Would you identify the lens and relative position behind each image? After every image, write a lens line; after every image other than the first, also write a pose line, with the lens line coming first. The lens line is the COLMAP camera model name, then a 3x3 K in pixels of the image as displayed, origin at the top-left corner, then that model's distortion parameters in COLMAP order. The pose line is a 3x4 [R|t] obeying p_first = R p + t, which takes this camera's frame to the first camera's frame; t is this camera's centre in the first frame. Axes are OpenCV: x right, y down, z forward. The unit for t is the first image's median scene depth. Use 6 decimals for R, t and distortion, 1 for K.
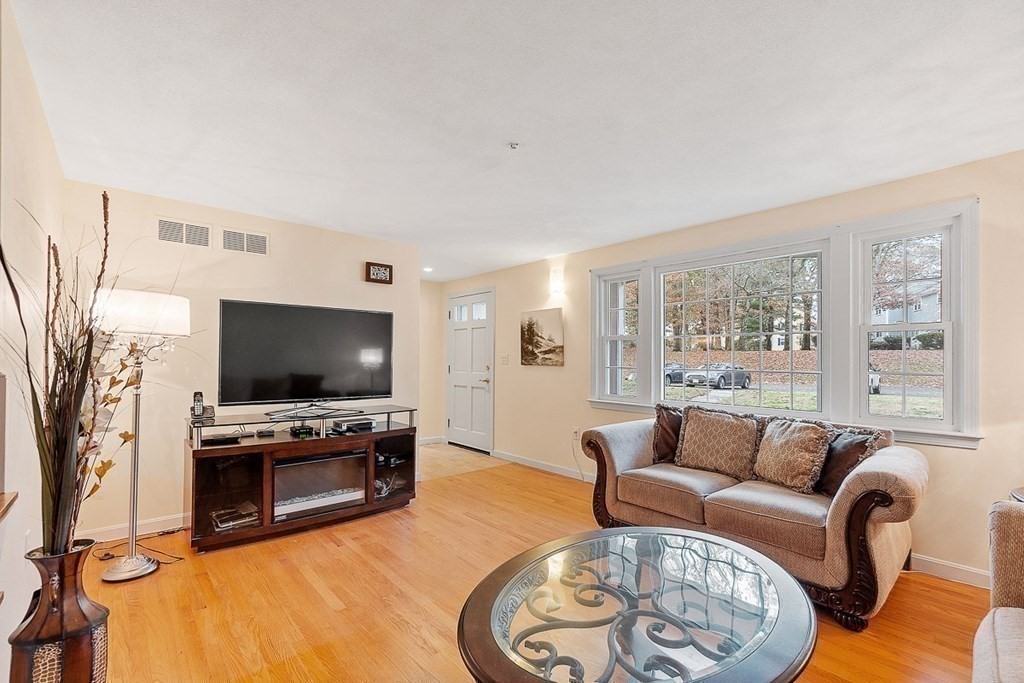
lens RADIAL K [[443.7, 0, 503.4], [0, 443.7, 347.8], [0, 0, 1]] dist [-0.005320, 0.003338]
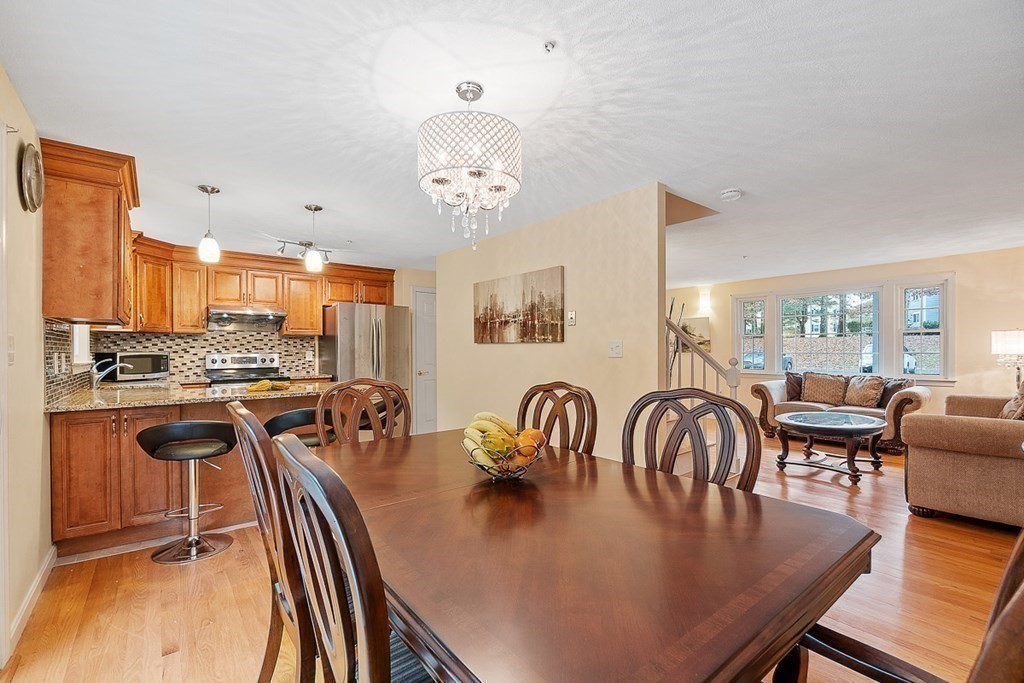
lens RADIAL K [[443.7, 0, 503.7], [0, 443.7, 347.1], [0, 0, 1]] dist [-0.005320, 0.003338]
pose [[0.998753, -0.014731, -0.047695, -0.823218], [0.015673, 0.999688, 0.019427, -0.034823], [0.047394, -0.020150, 0.998673, -1.008949]]
